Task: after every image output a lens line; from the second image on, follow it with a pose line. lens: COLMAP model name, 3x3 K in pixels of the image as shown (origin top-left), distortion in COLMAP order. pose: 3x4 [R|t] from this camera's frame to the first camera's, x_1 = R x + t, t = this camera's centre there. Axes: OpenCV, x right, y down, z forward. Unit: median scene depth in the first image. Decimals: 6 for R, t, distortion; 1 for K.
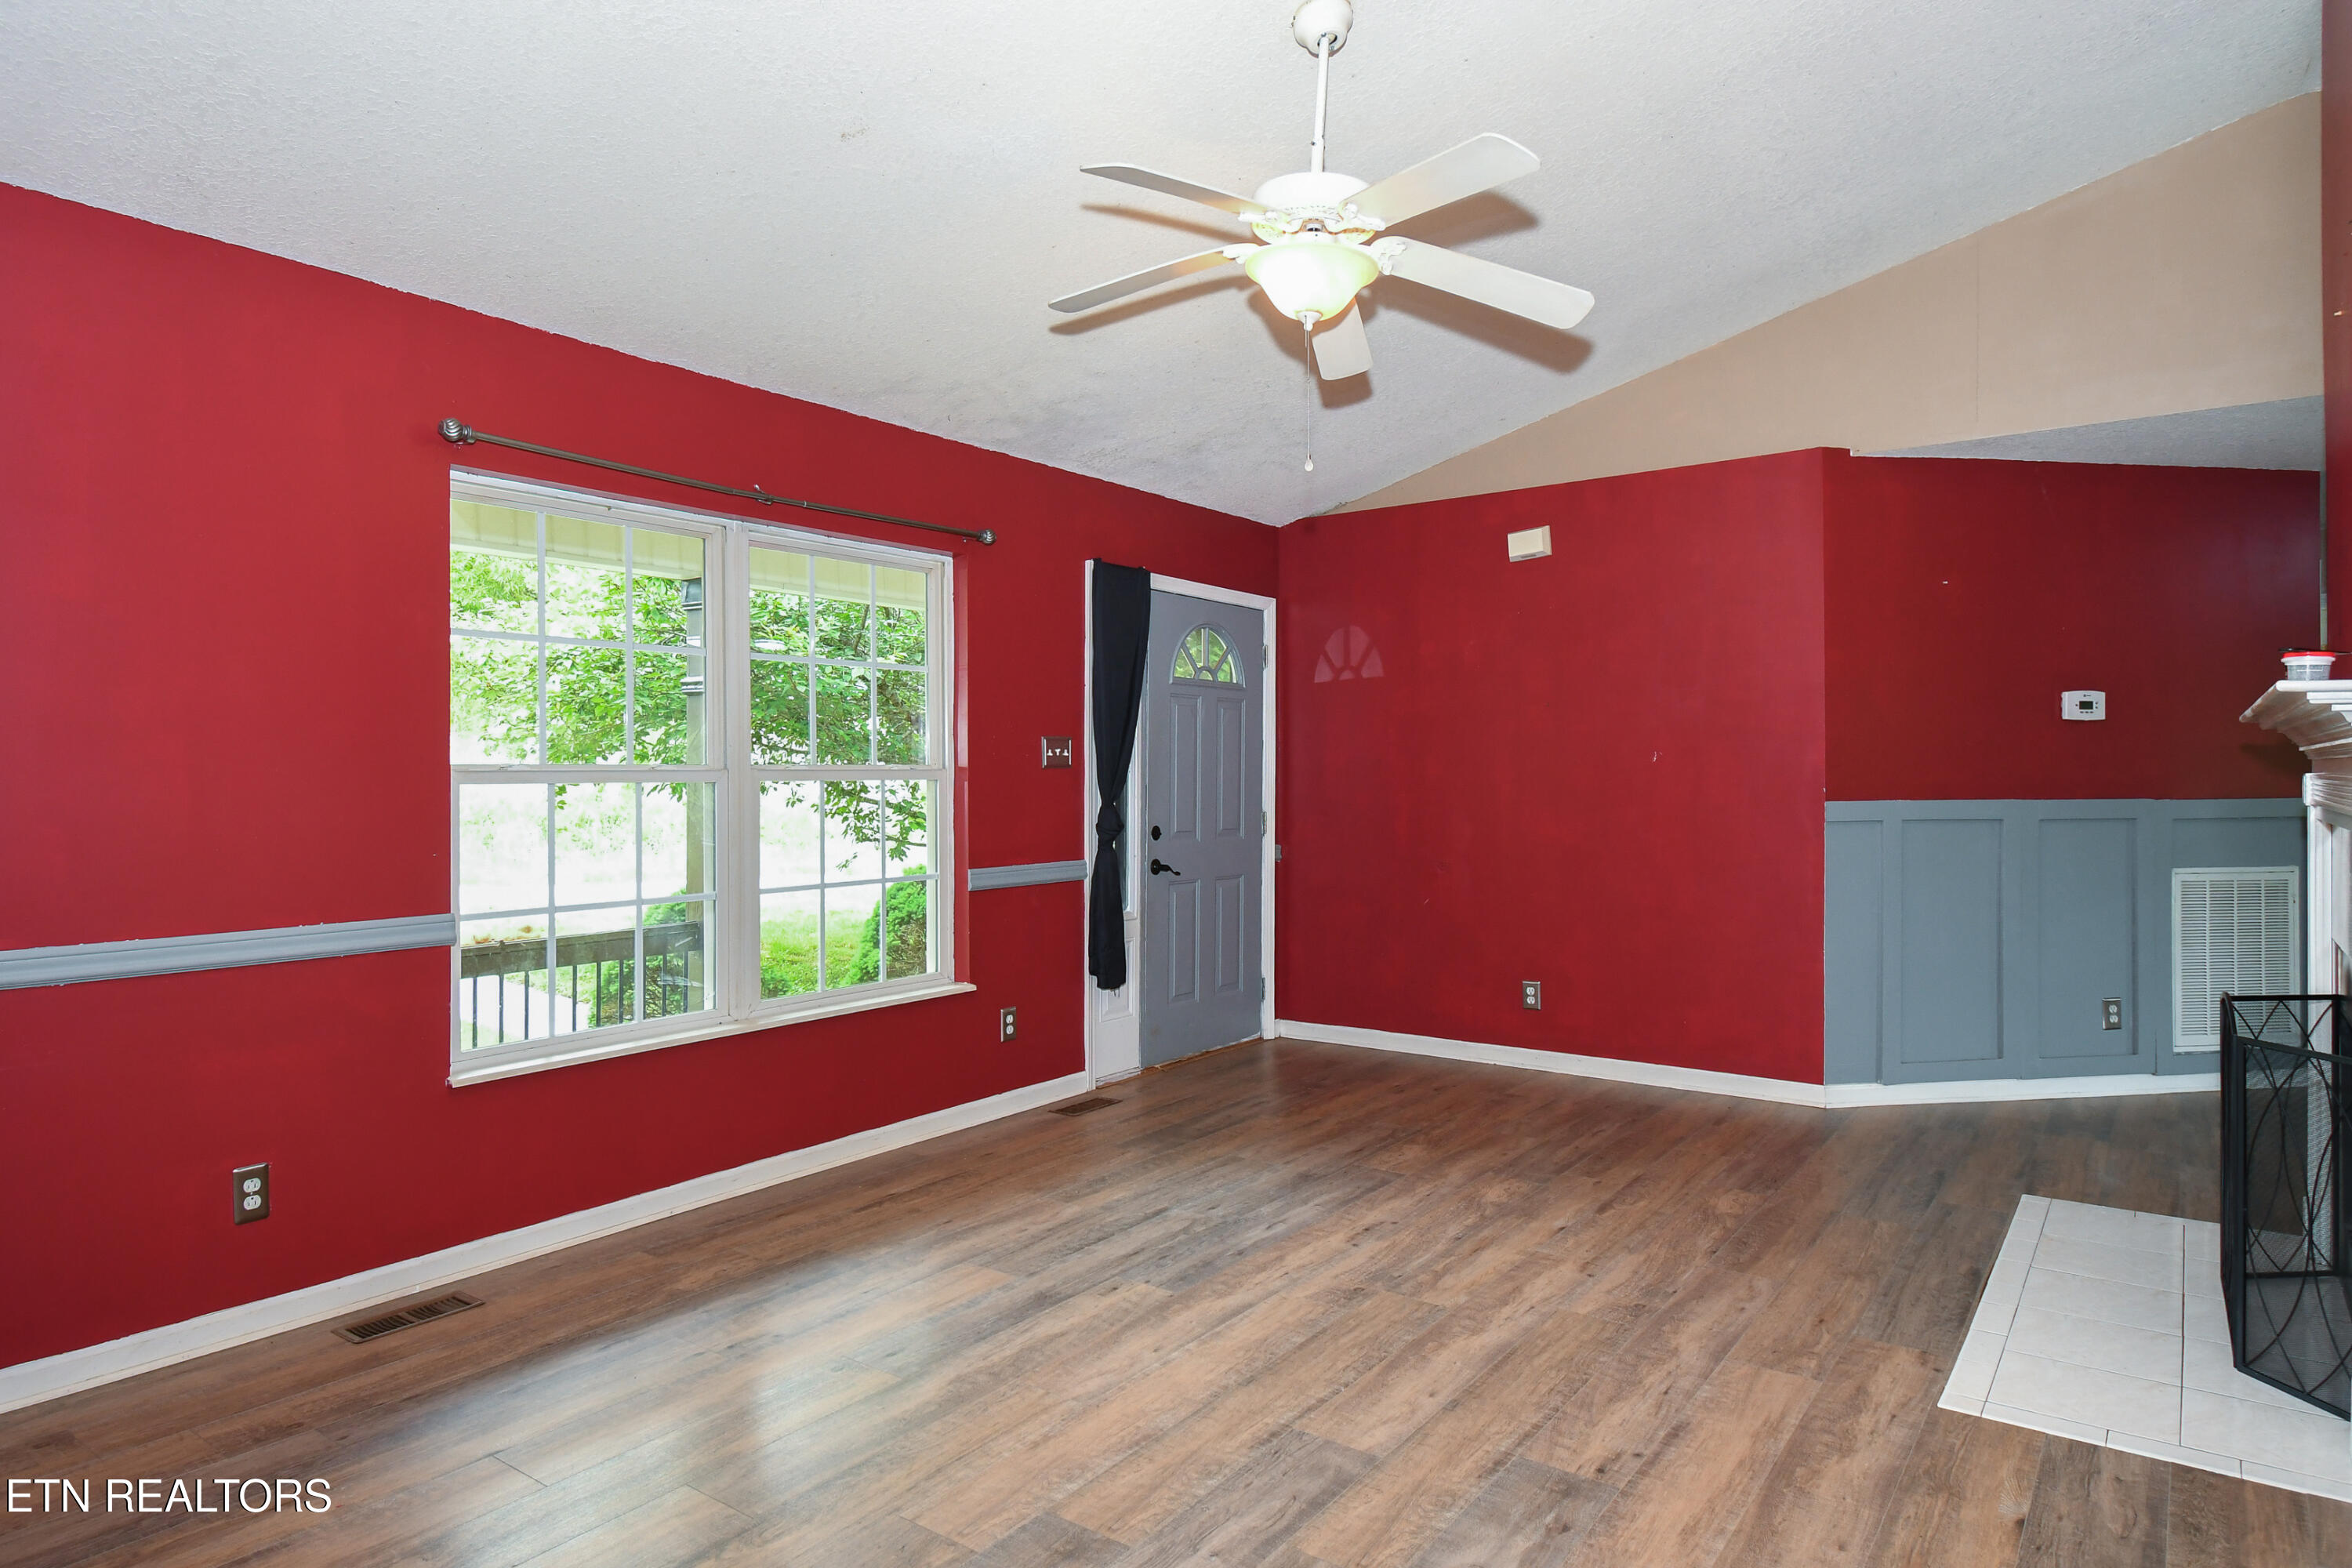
lens RADIAL K [[1363.3, 0, 1162.4], [0, 1363.3, 732.2], [0, 0, 1]] dist [0.032046, -0.023691]
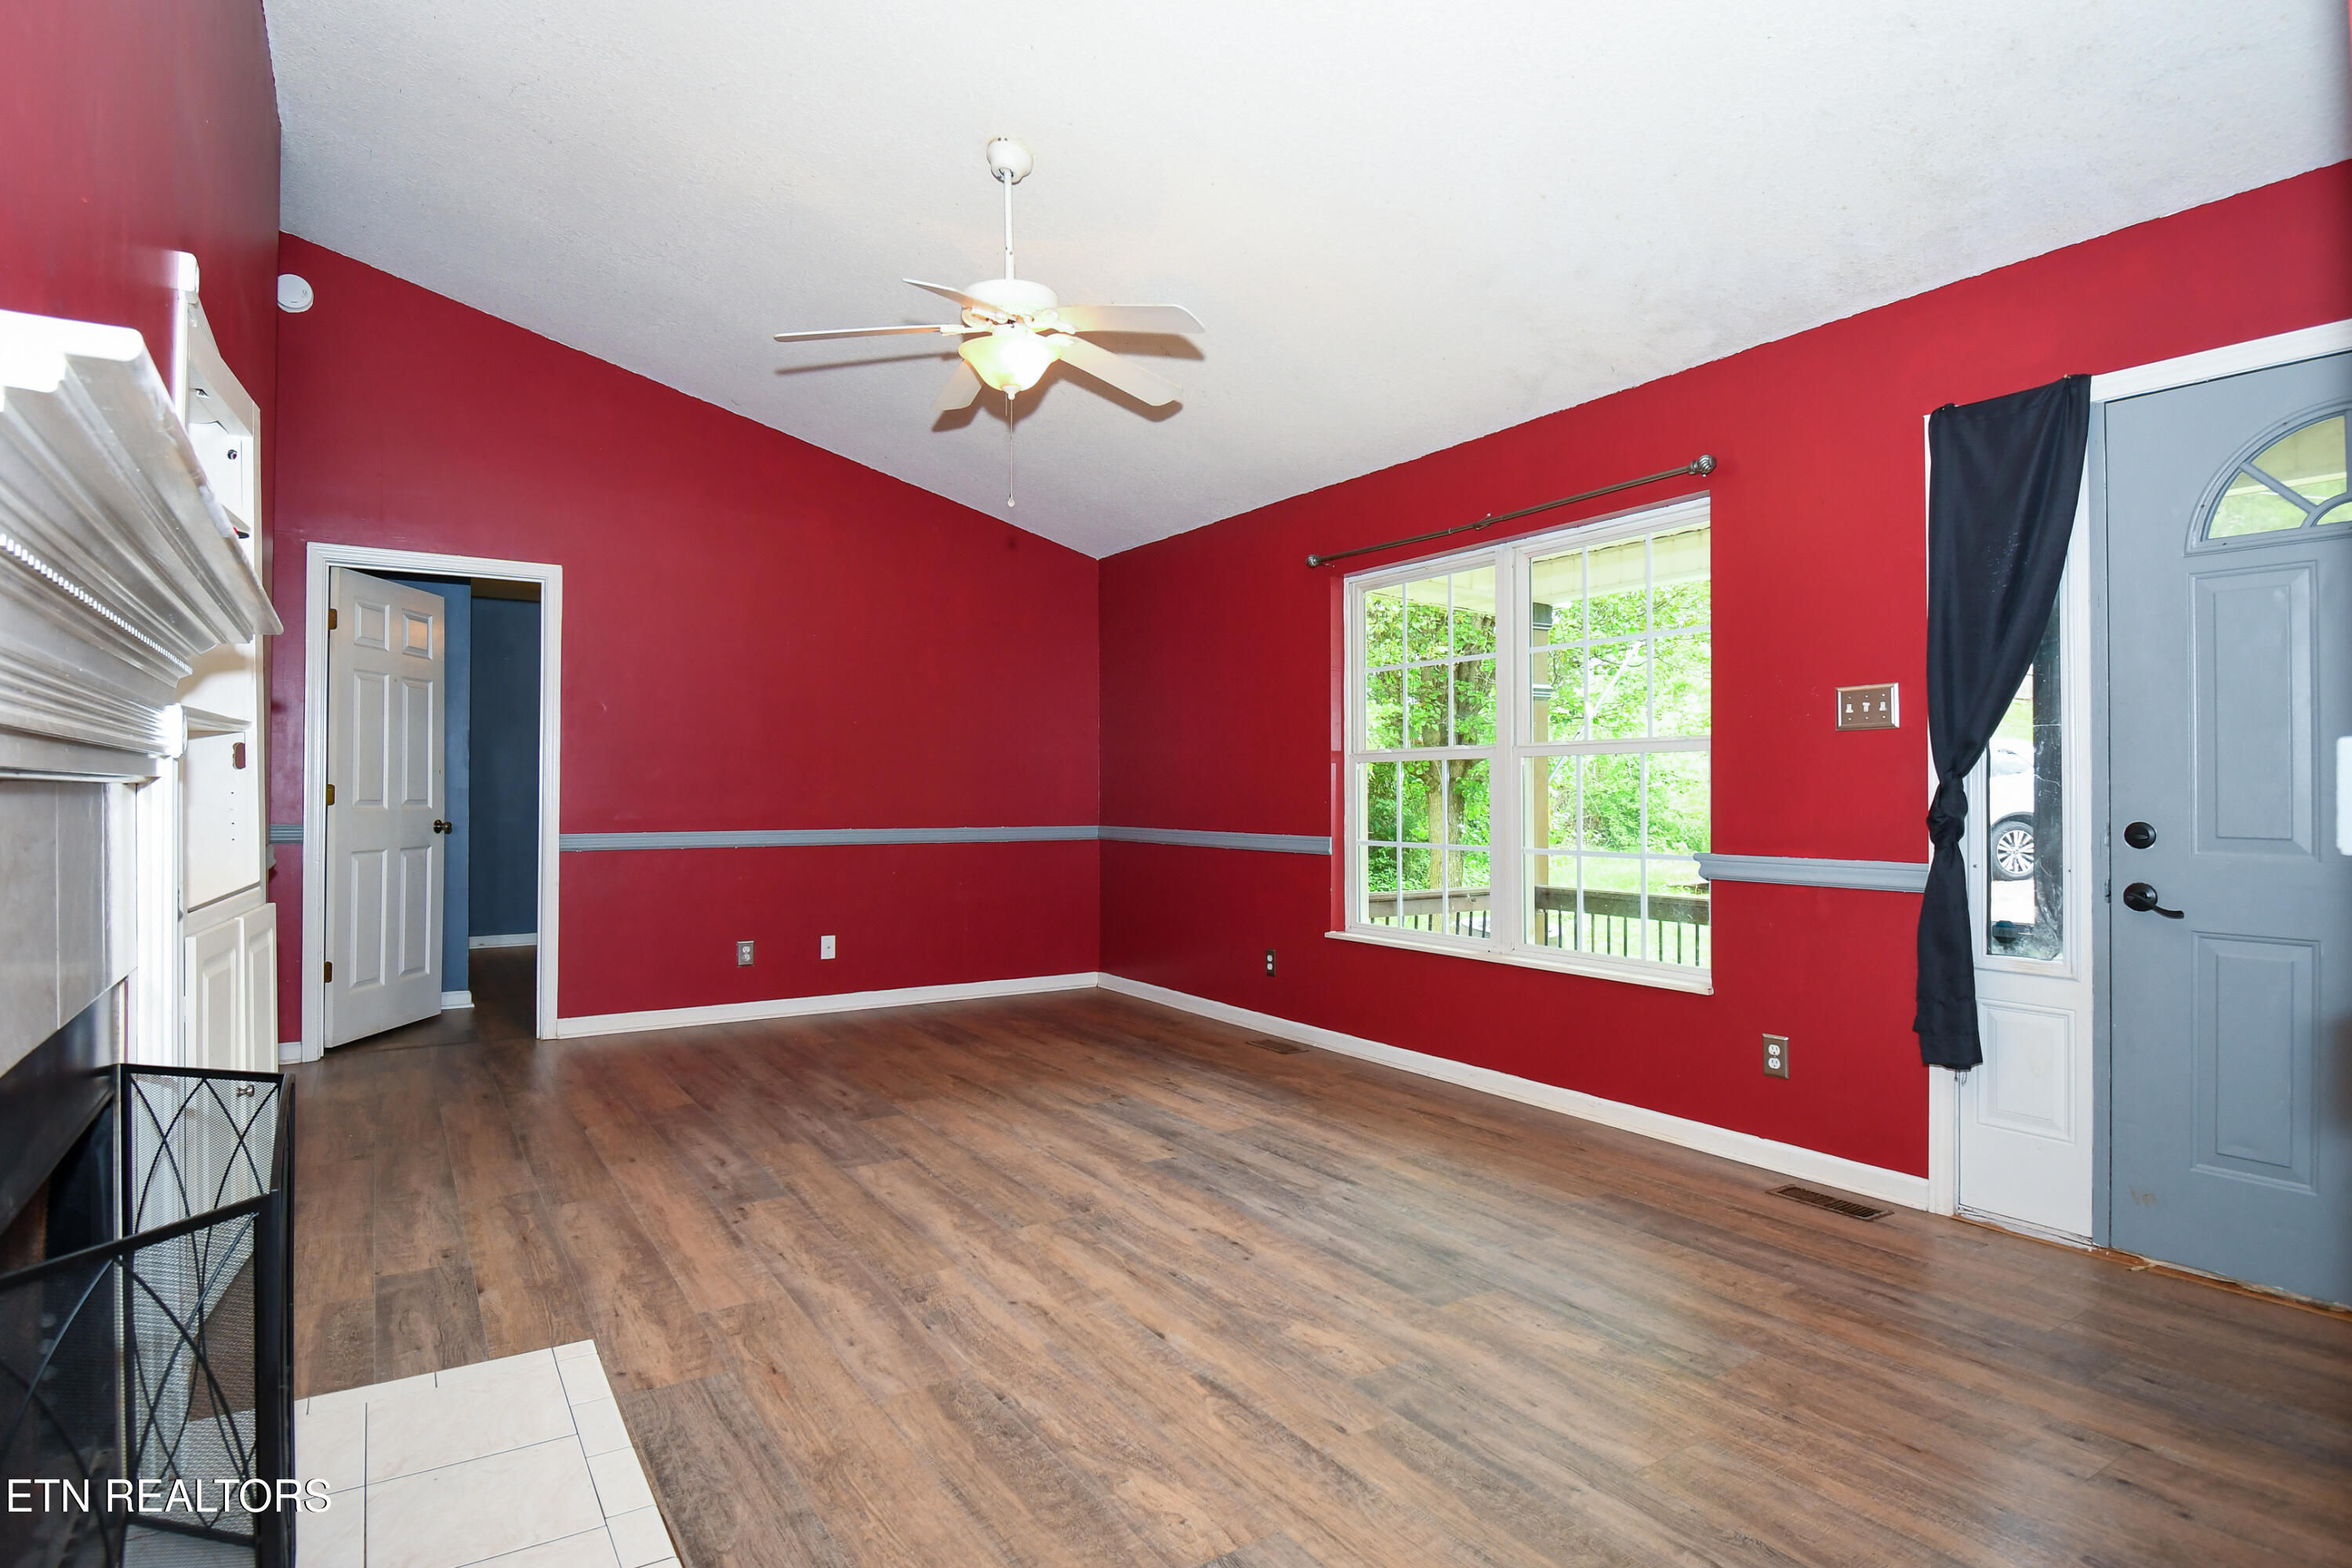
lens RADIAL K [[1221.7, 0, 1177.6], [0, 1221.7, 778.1], [0, 0, 1]] dist [0.008152, -0.021930]
pose [[-0.340898, -0.005878, -0.940082, 1.002930], [0.028459, 0.999458, -0.016569, 0.079038], [0.939669, -0.032402, -0.340546, 1.367606]]
